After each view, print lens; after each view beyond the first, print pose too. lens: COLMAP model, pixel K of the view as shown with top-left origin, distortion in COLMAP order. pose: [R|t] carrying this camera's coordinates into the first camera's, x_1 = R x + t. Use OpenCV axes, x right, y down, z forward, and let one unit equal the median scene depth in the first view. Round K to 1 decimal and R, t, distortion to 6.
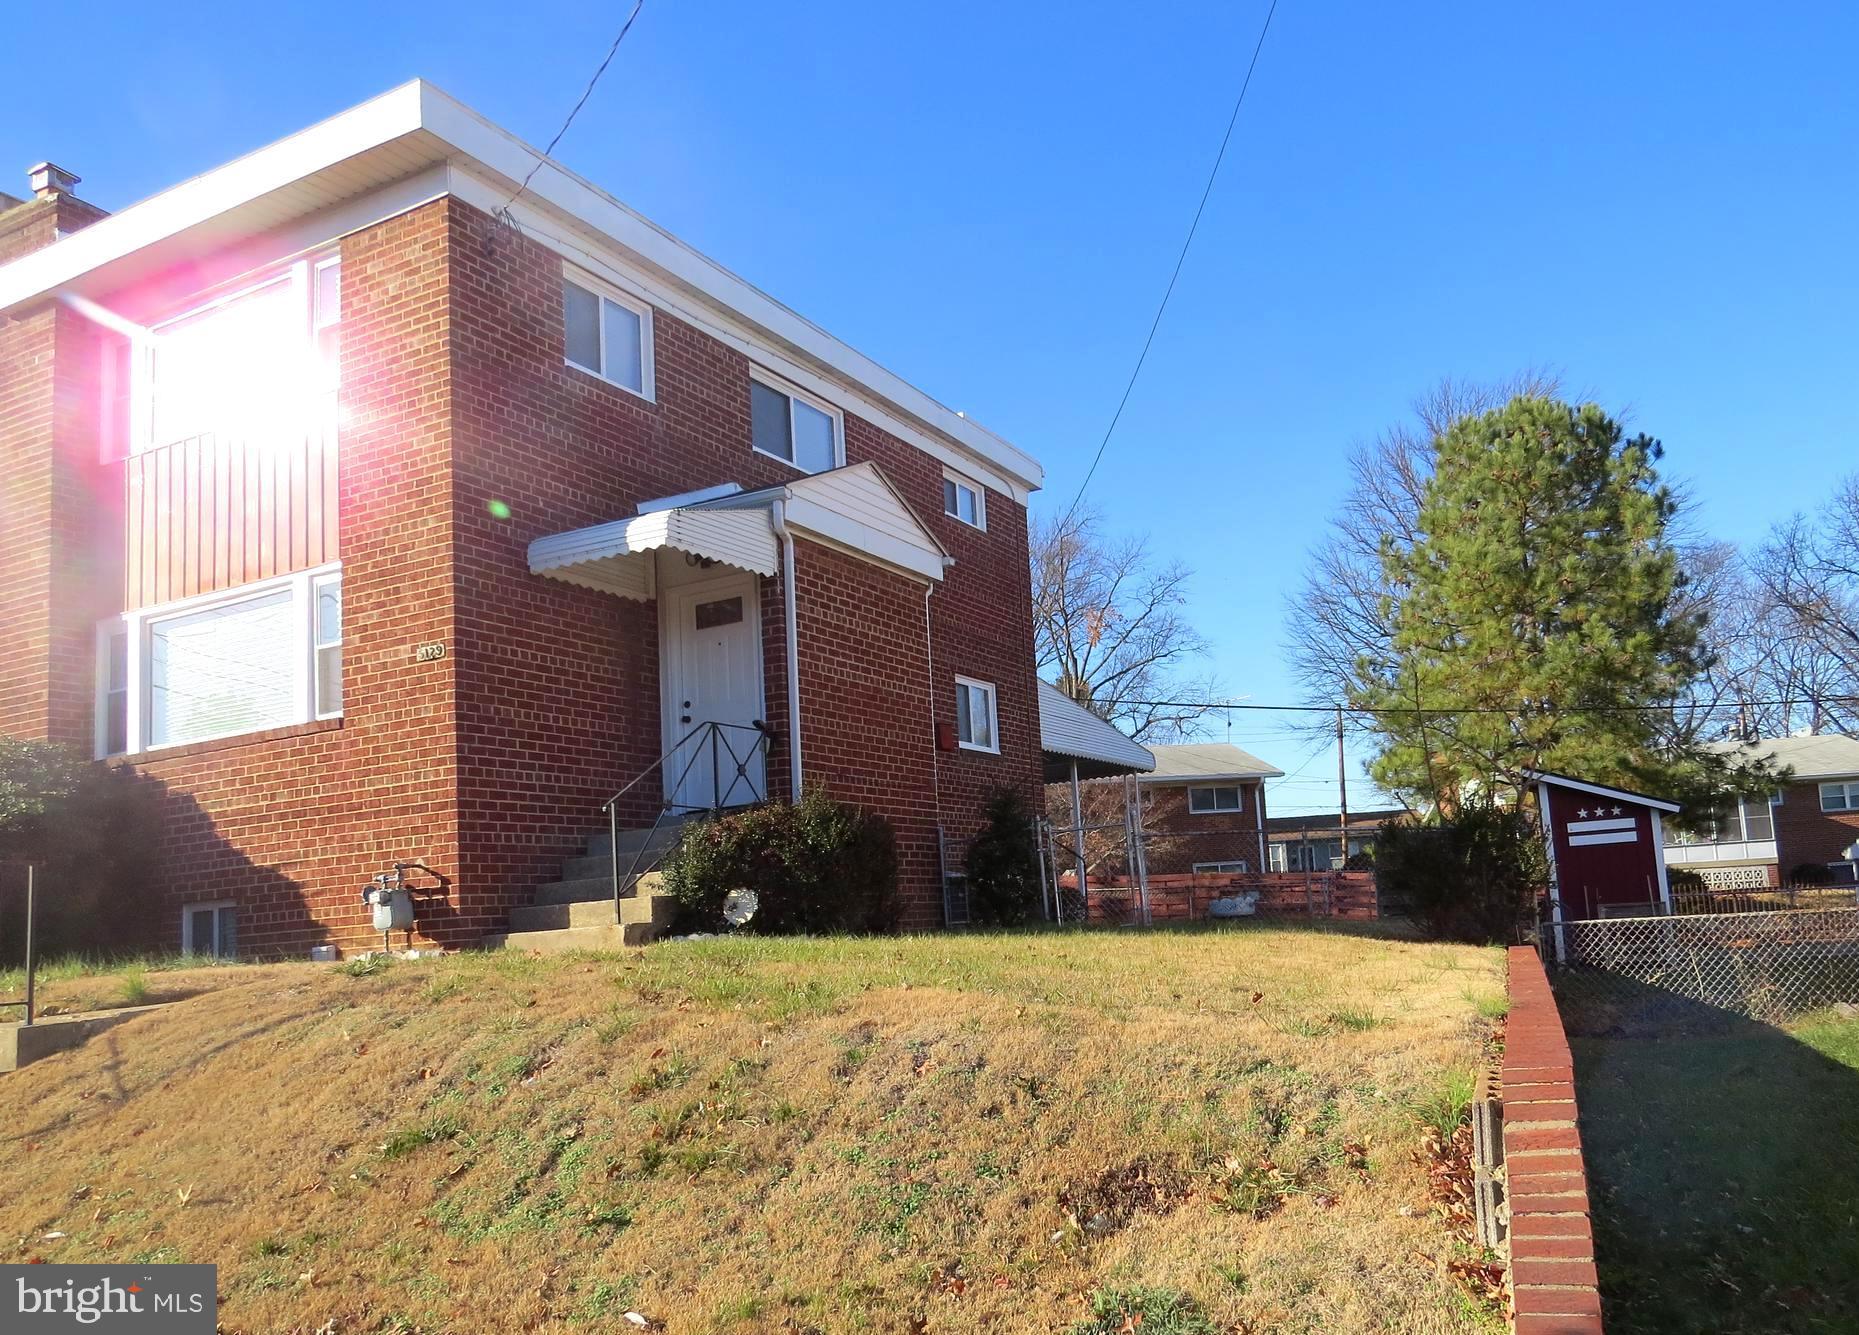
lens RADIAL K [[1466.4, 0, 1019.6], [0, 1466.4, 766.2], [0, 0, 1]] dist [-0.027168, -0.000574]
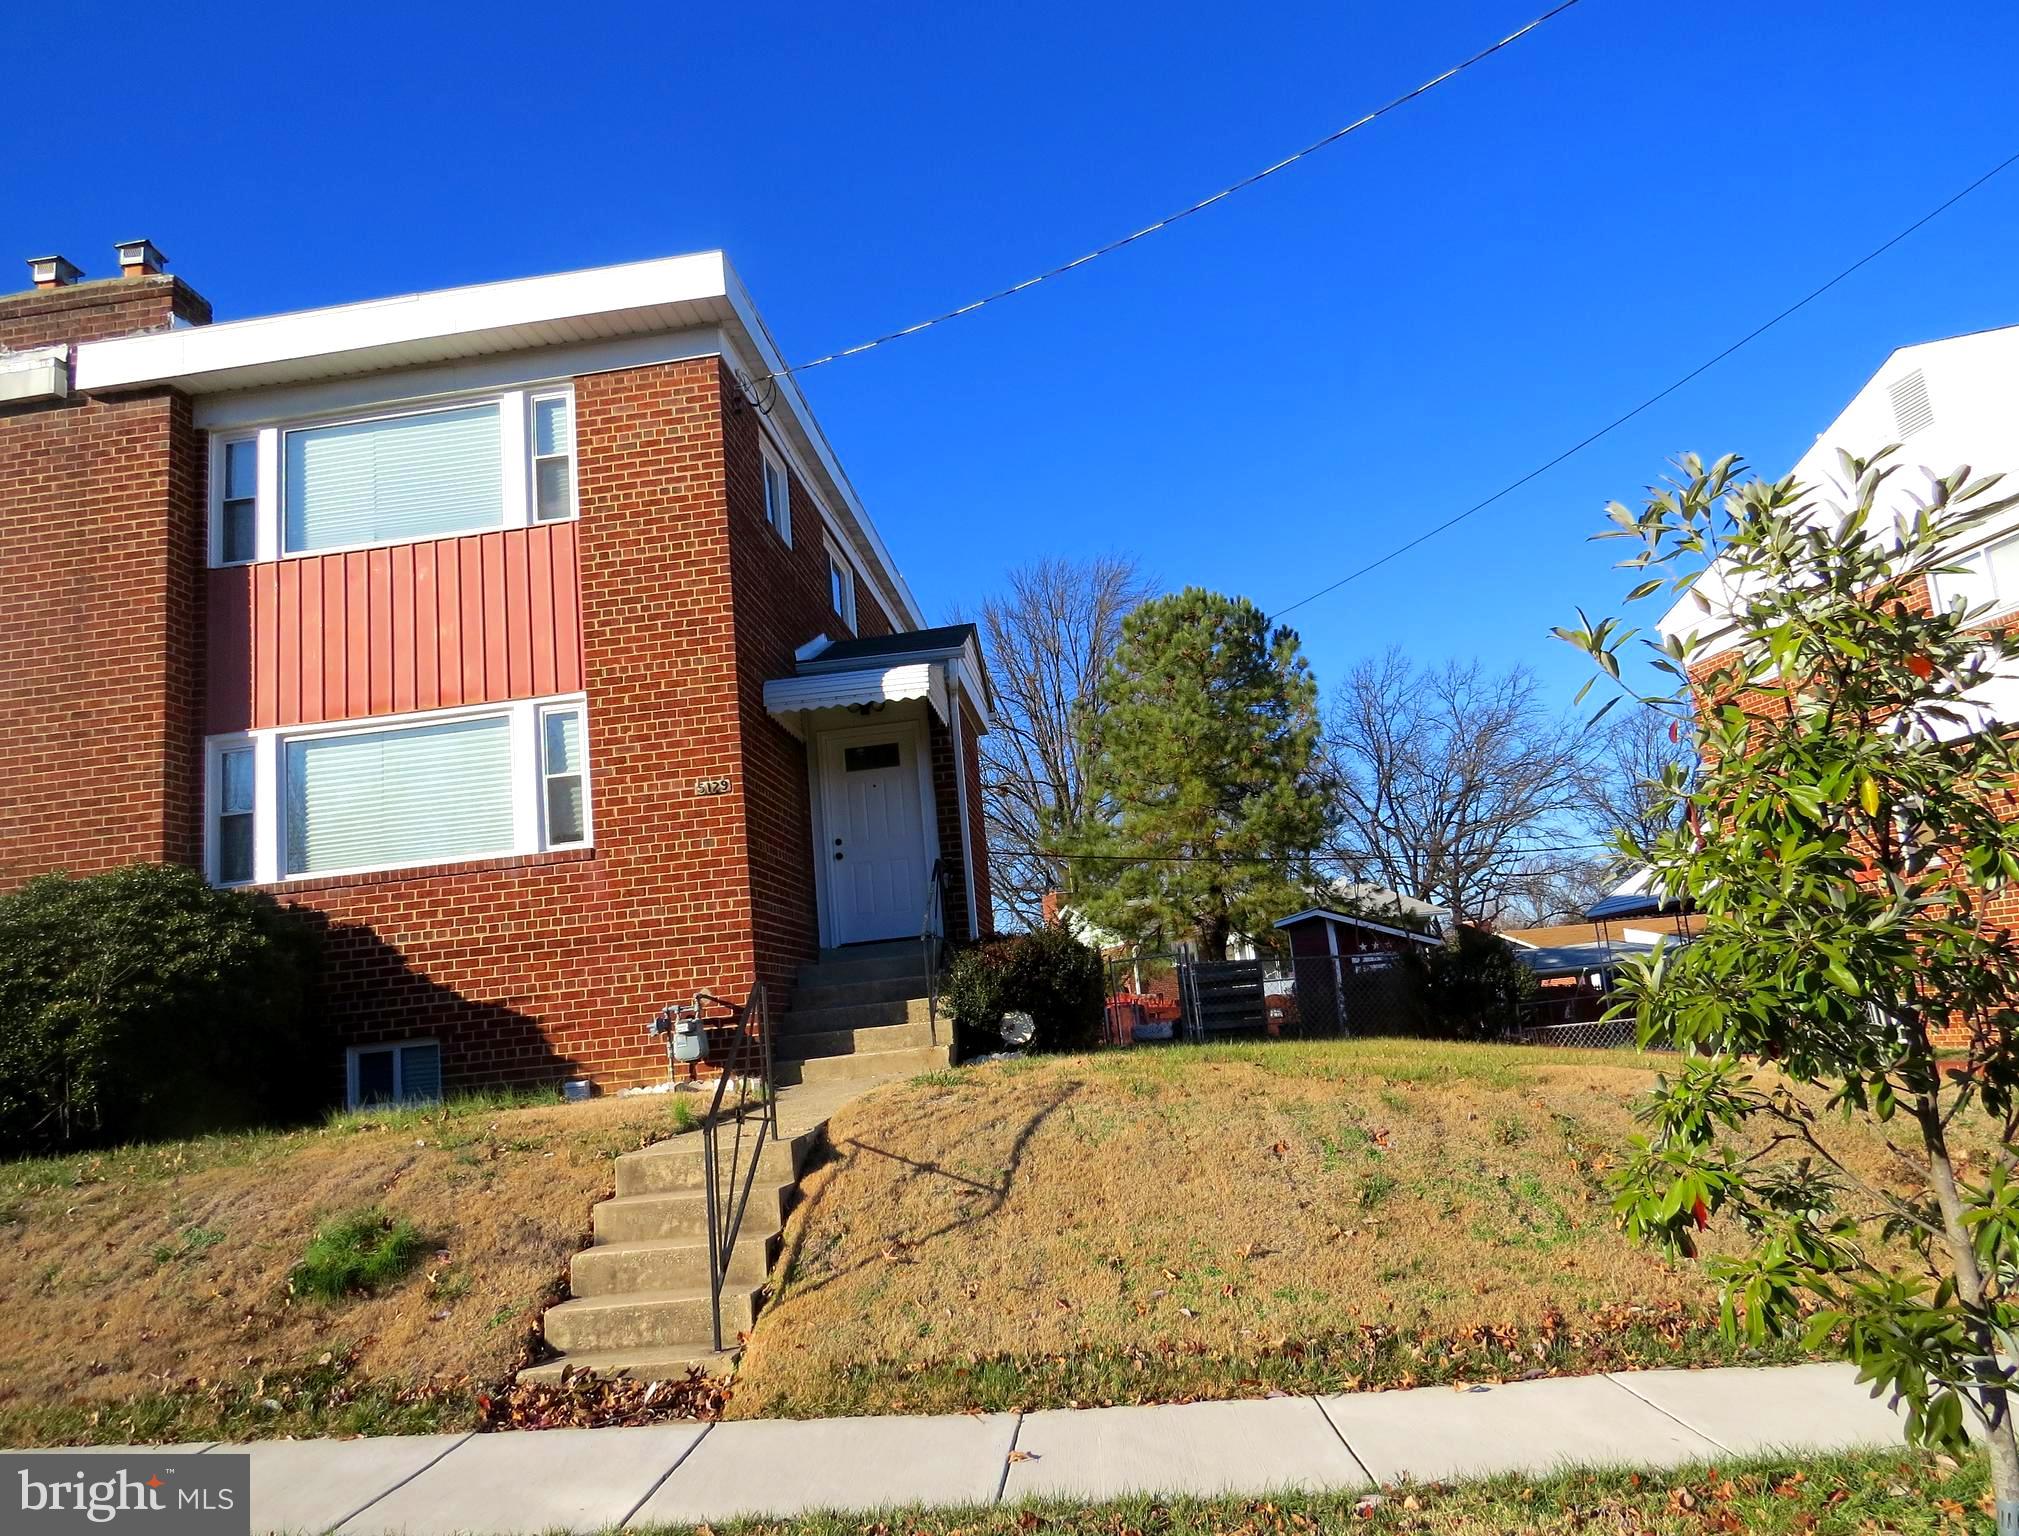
lens RADIAL K [[1461.0, 0, 1012.5], [0, 1461.0, 763.4], [0, 0, 1]] dist [-0.023956, 0.001332]
pose [[0.935254, 0.038722, 0.351852, -0.514068], [-0.003086, 0.994853, -0.101283, 0.008335], [-0.353963, 0.093640, 0.930560, -0.031803]]
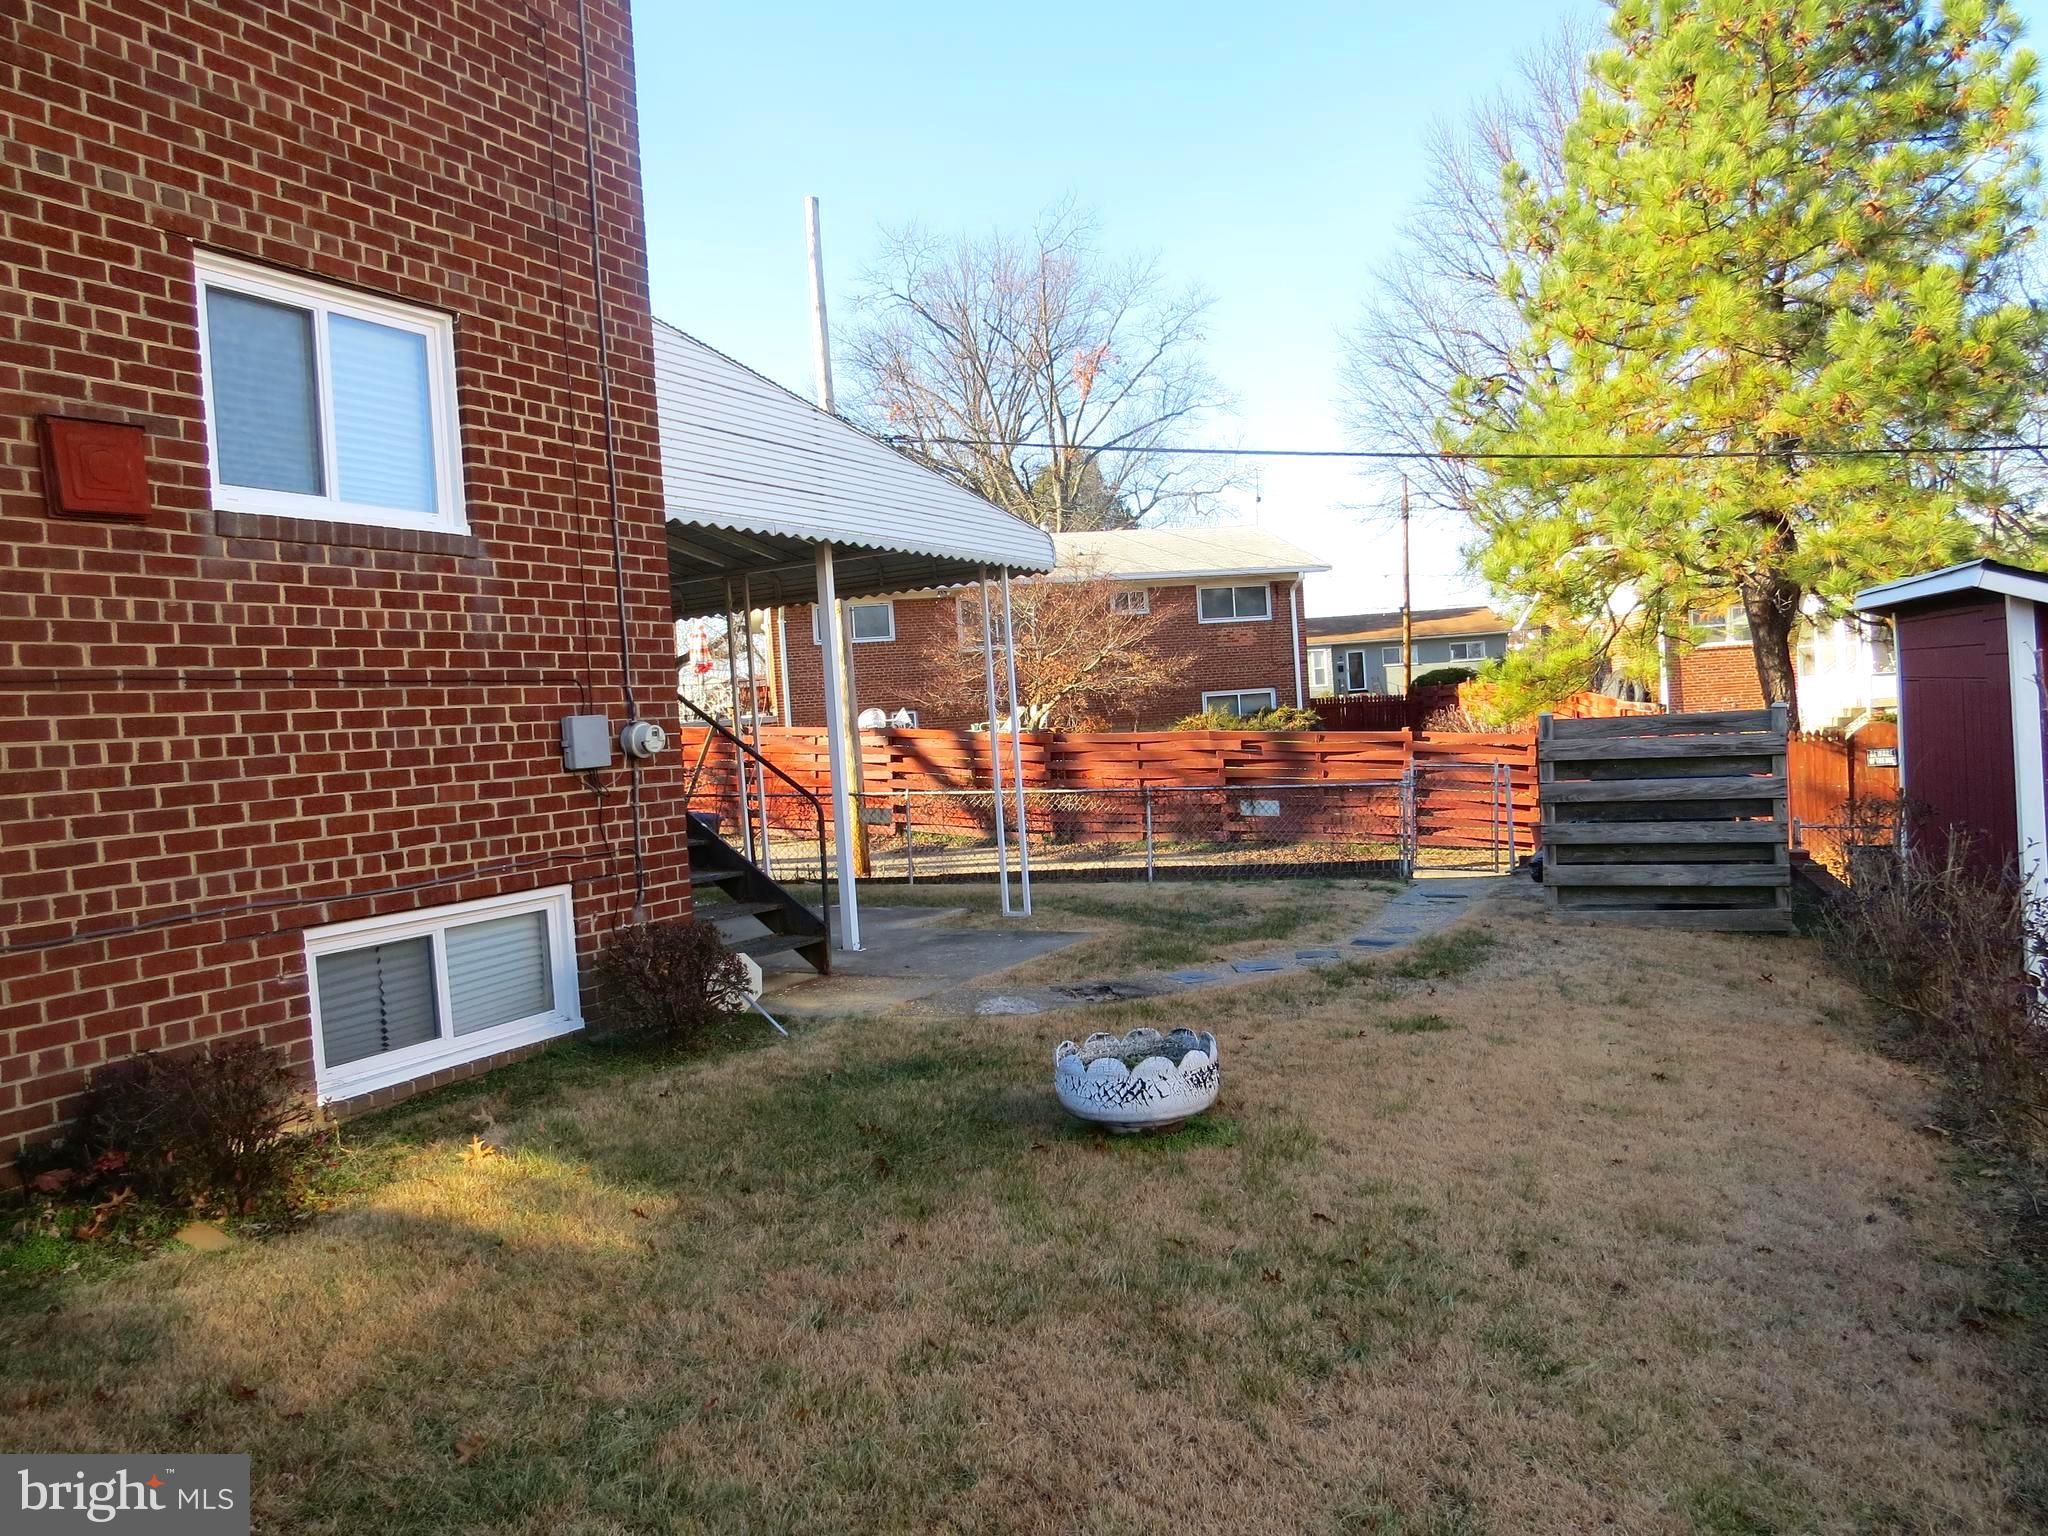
lens RADIAL K [[1446.3, 0, 1006.2], [0, 1446.3, 754.7], [0, 0, 1]] dist [-0.030972, 0.011799]
pose [[0.999146, -0.000169, -0.041328, 0.190163], [0.005809, 0.990638, 0.136395, -0.003262], [0.040918, -0.136518, 0.989792, 1.055466]]
